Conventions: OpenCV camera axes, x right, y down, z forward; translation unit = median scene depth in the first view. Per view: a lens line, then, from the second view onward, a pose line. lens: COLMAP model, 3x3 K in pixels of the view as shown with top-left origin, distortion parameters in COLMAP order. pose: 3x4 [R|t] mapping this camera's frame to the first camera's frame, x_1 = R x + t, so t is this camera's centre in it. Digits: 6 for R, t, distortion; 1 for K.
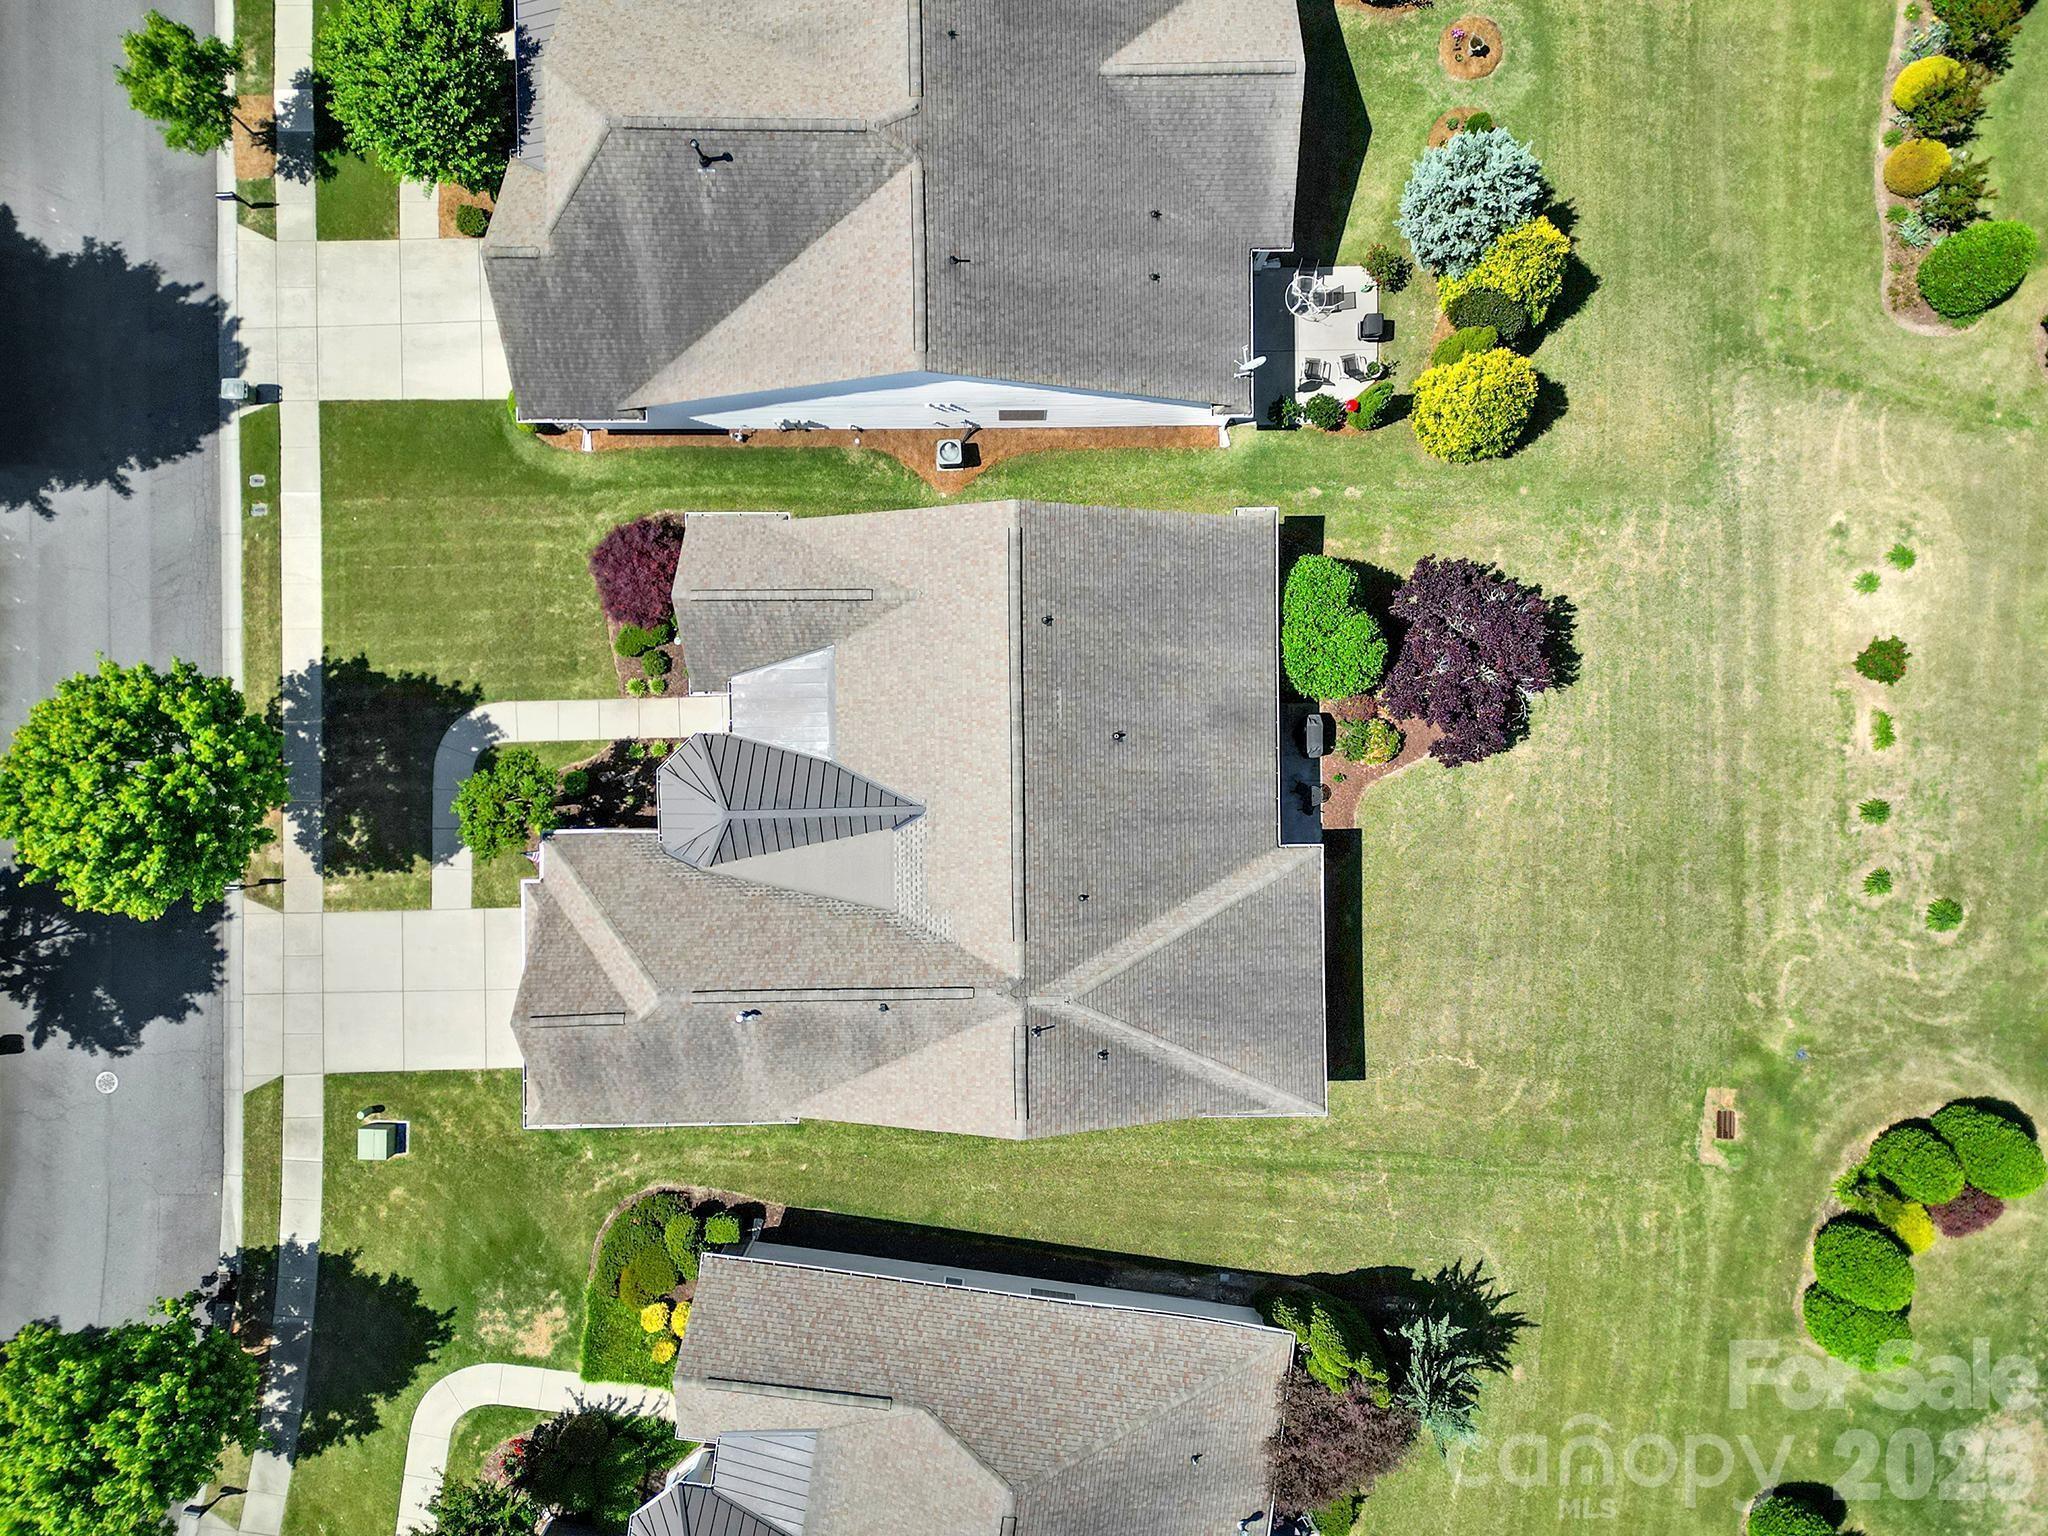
lens RADIAL K [[1467.3, 0, 1011.7], [0, 1467.3, 776.6], [0, 0, 1]] dist [0.095917, -0.131111]
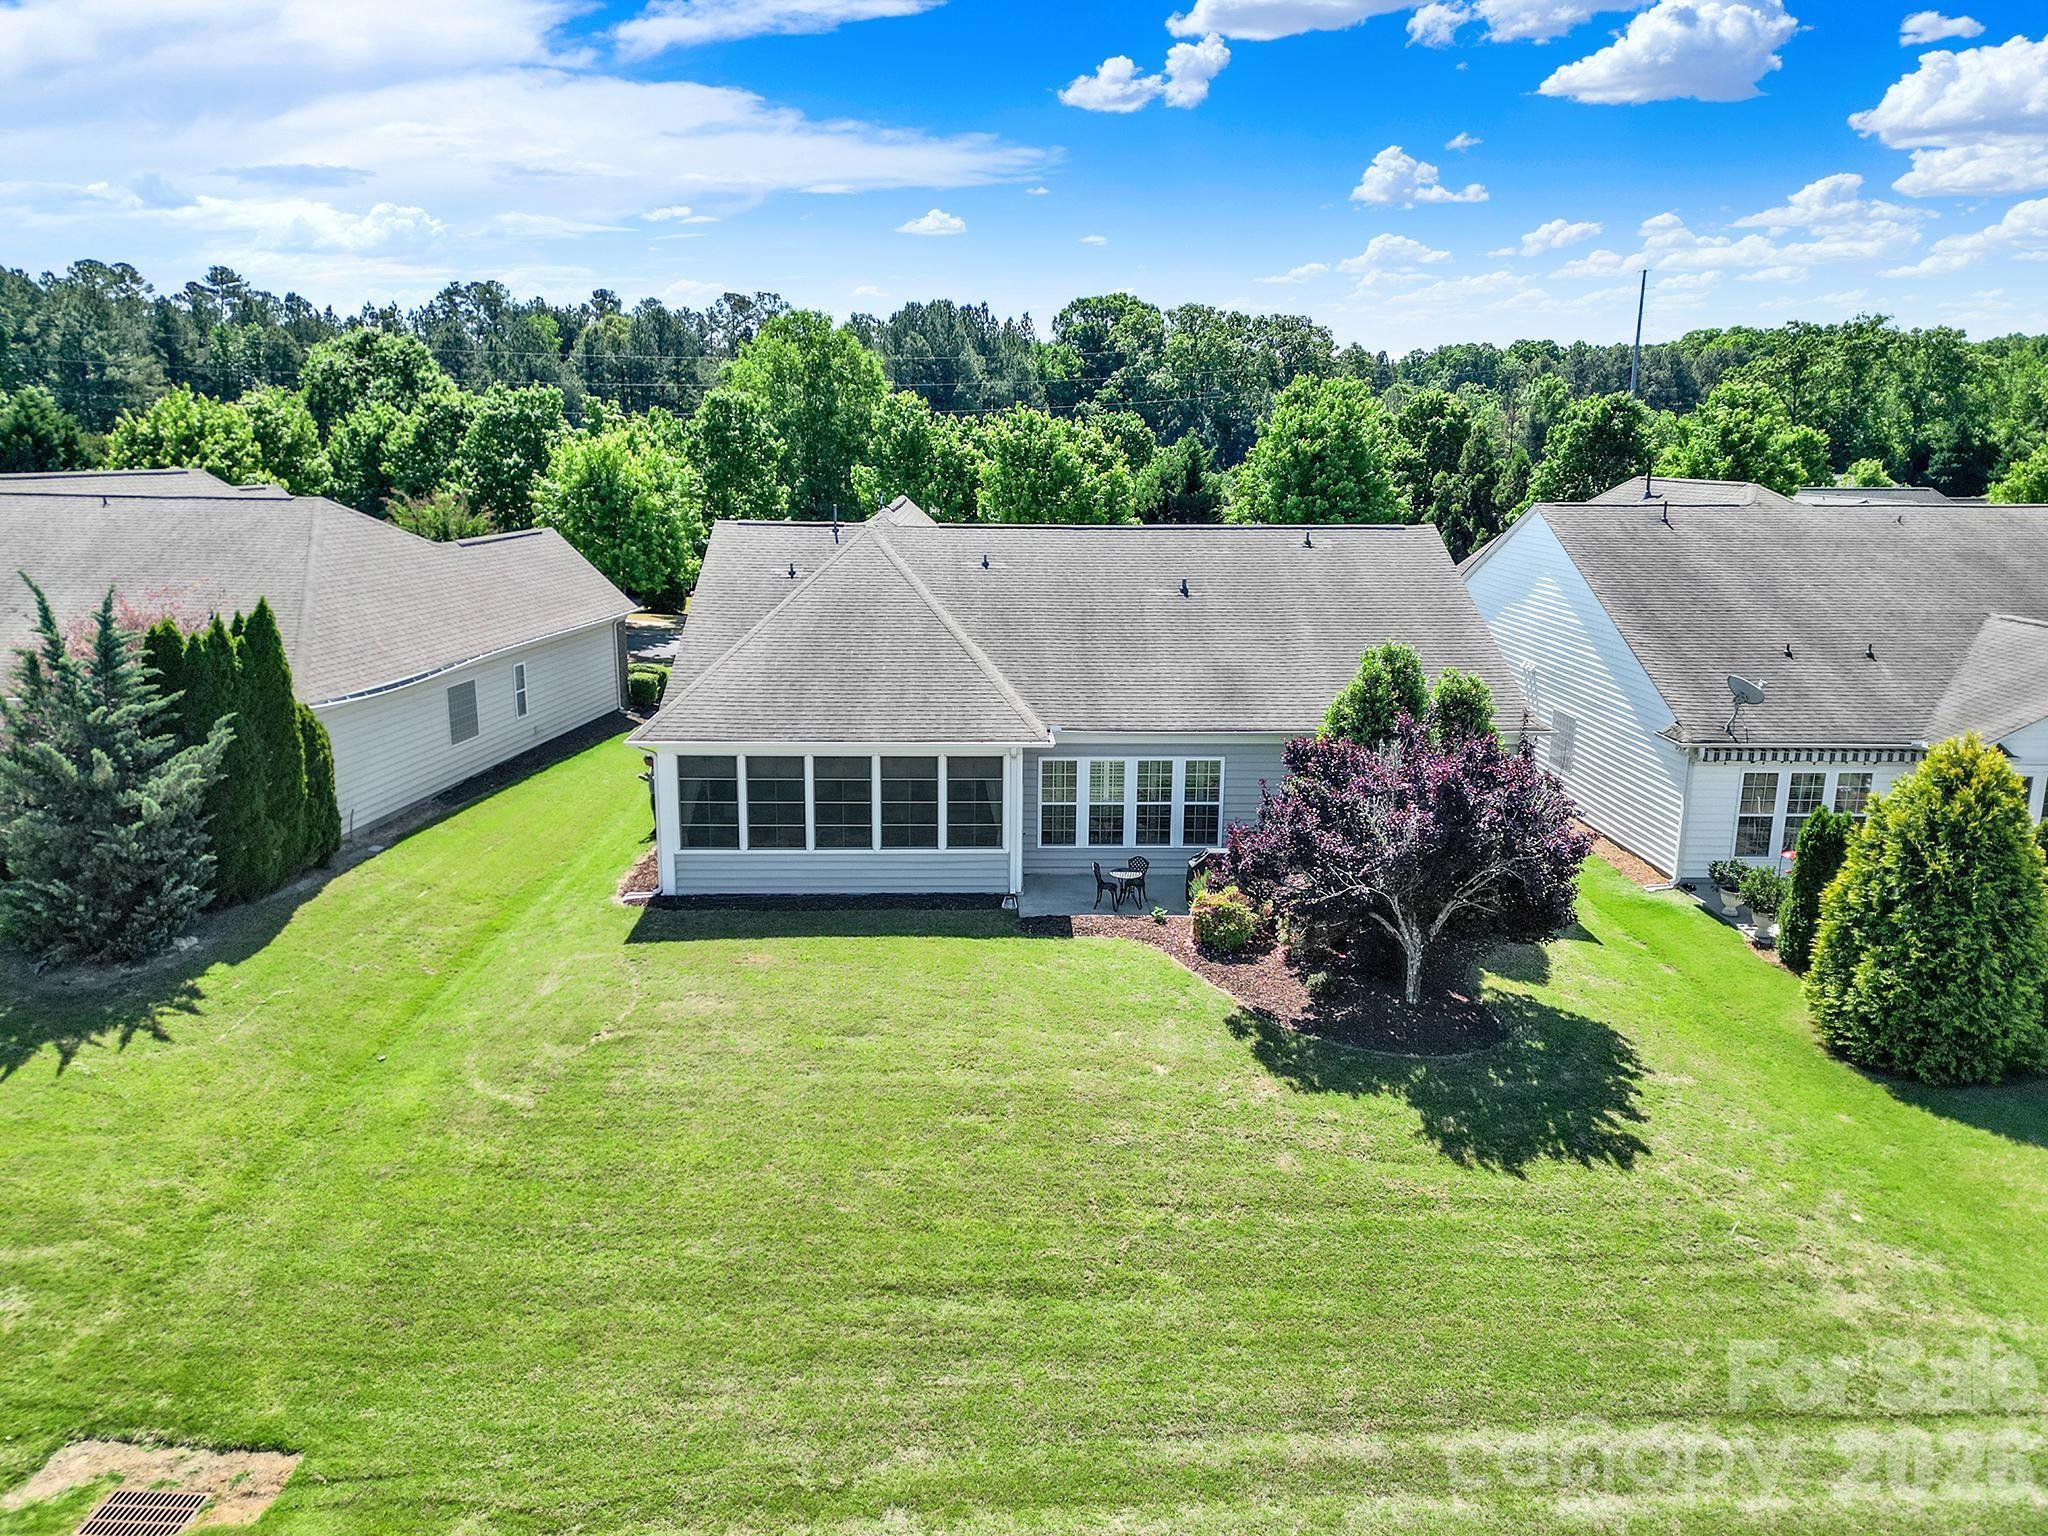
lens RADIAL K [[1450.8, 0, 1024.0], [0, 1450.8, 768.0], [0, 0, 1]] dist [0.100982, -0.114261]
pose [[0.022293, 0.214818, -0.976400, 0.761586], [-0.999459, -0.018828, -0.026962, 0.070431], [-0.024176, 0.976473, 0.214282, 0.809475]]
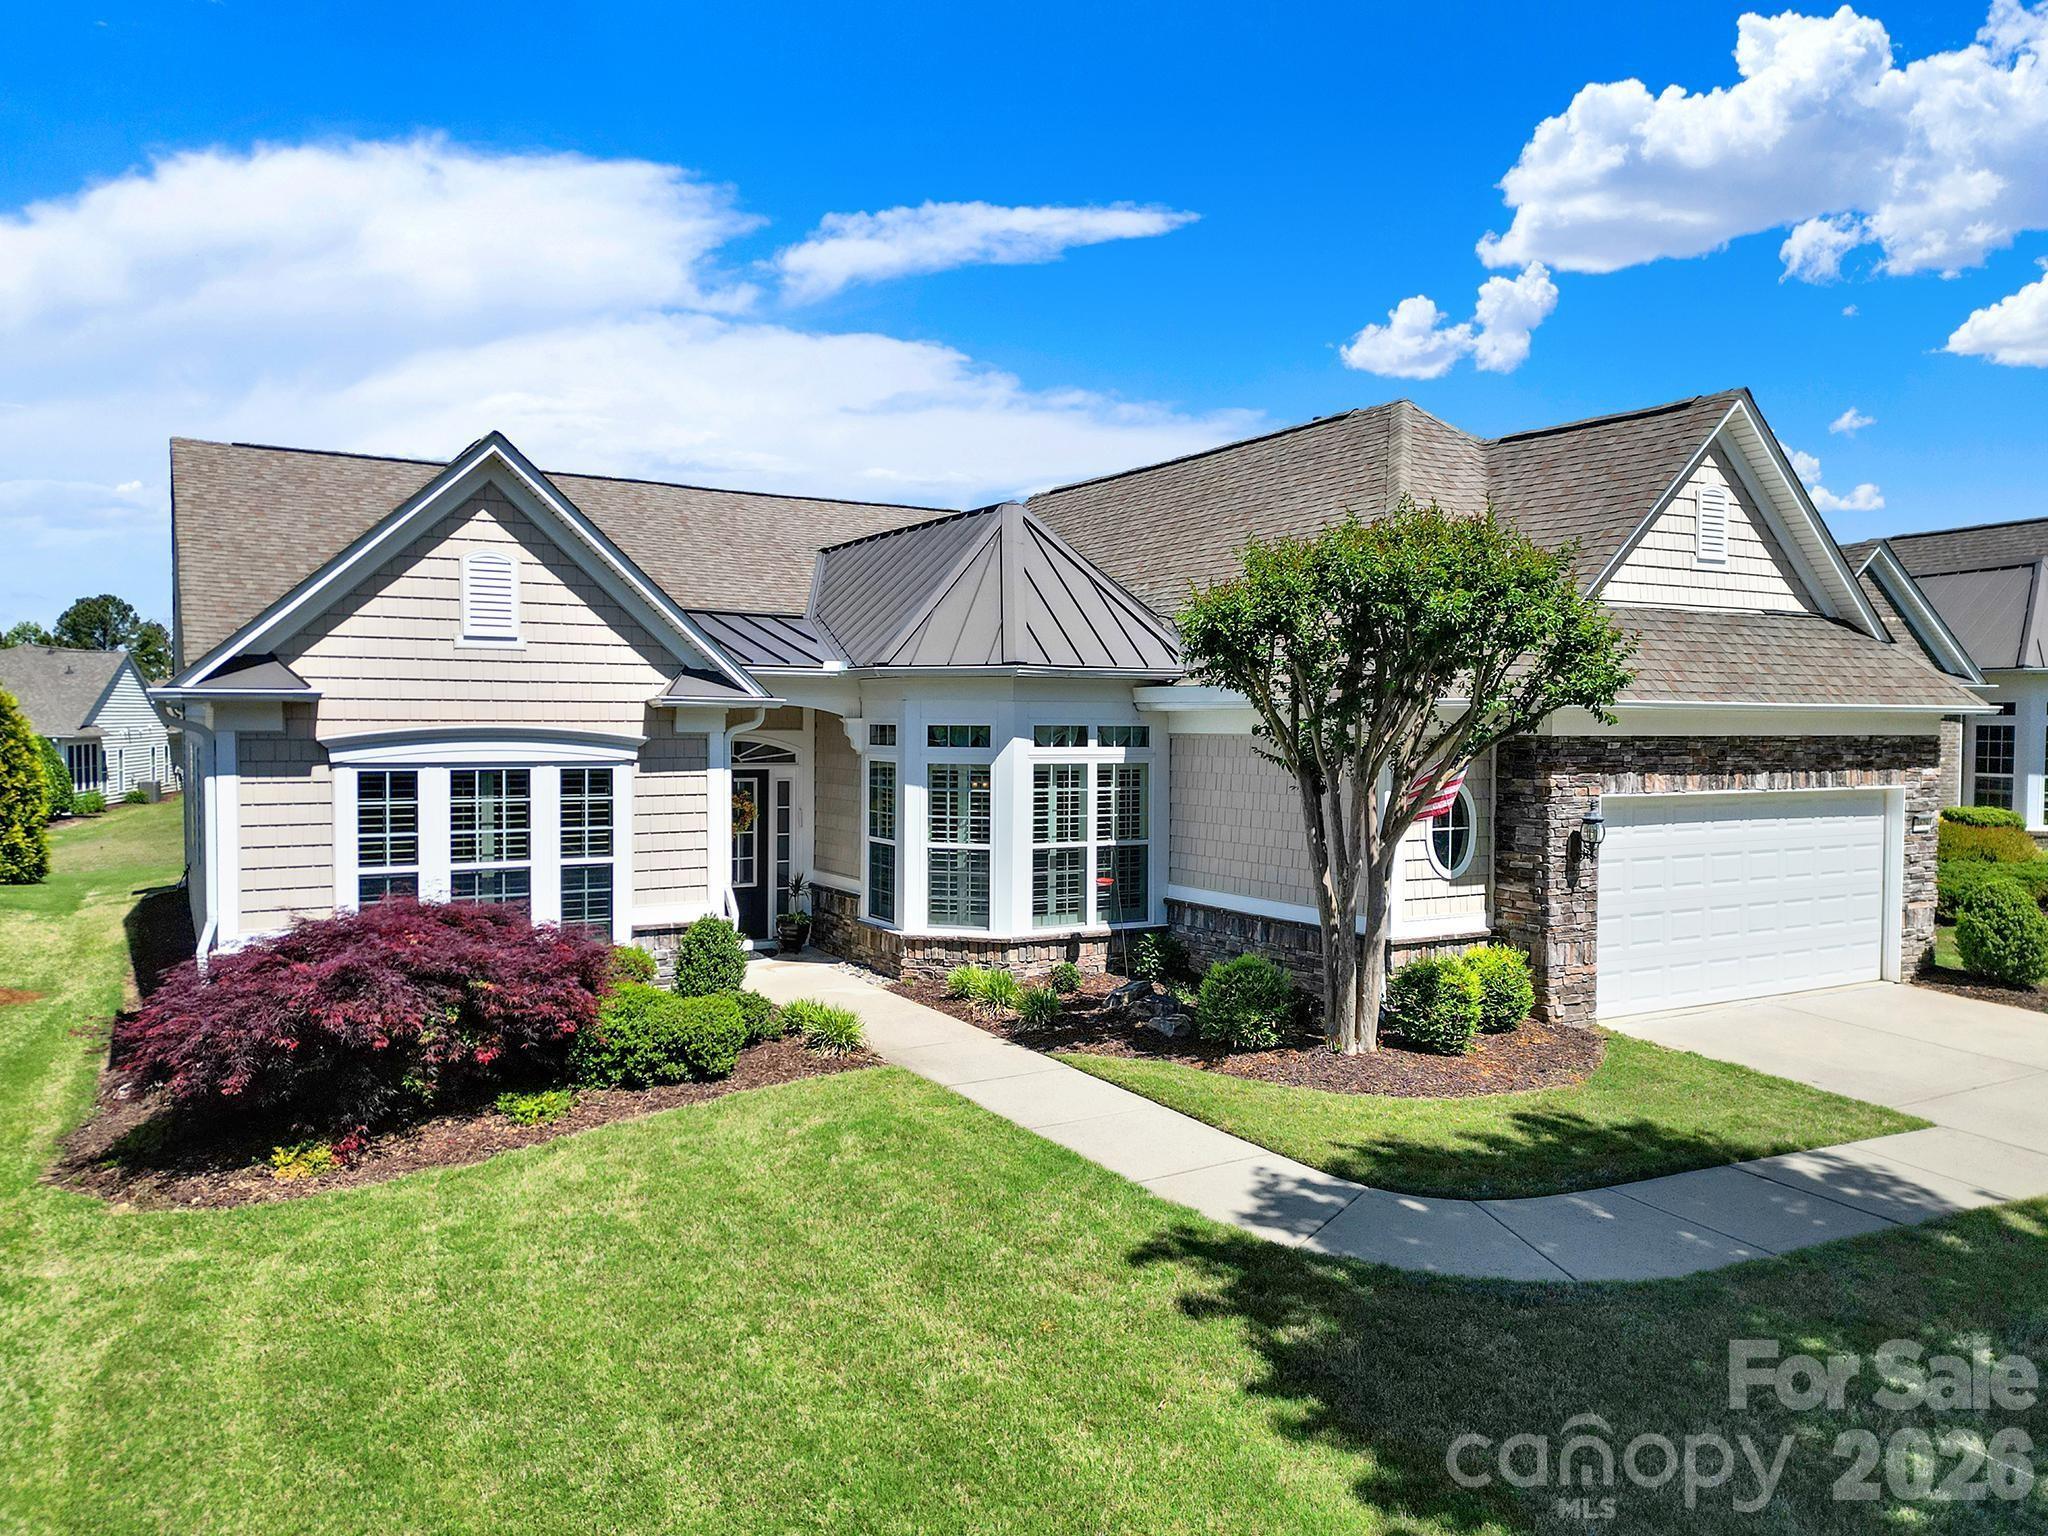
lens RADIAL K [[1450.8, 0, 1024.0], [0, 1450.8, 768.0], [0, 0, 1]] dist [0.100982, -0.114261]
pose [[-0.497180, -0.058815, 0.865651, -0.498592], [0.867558, -0.019426, 0.496956, -0.161103], [-0.012413, 0.998080, 0.060684, 0.927772]]
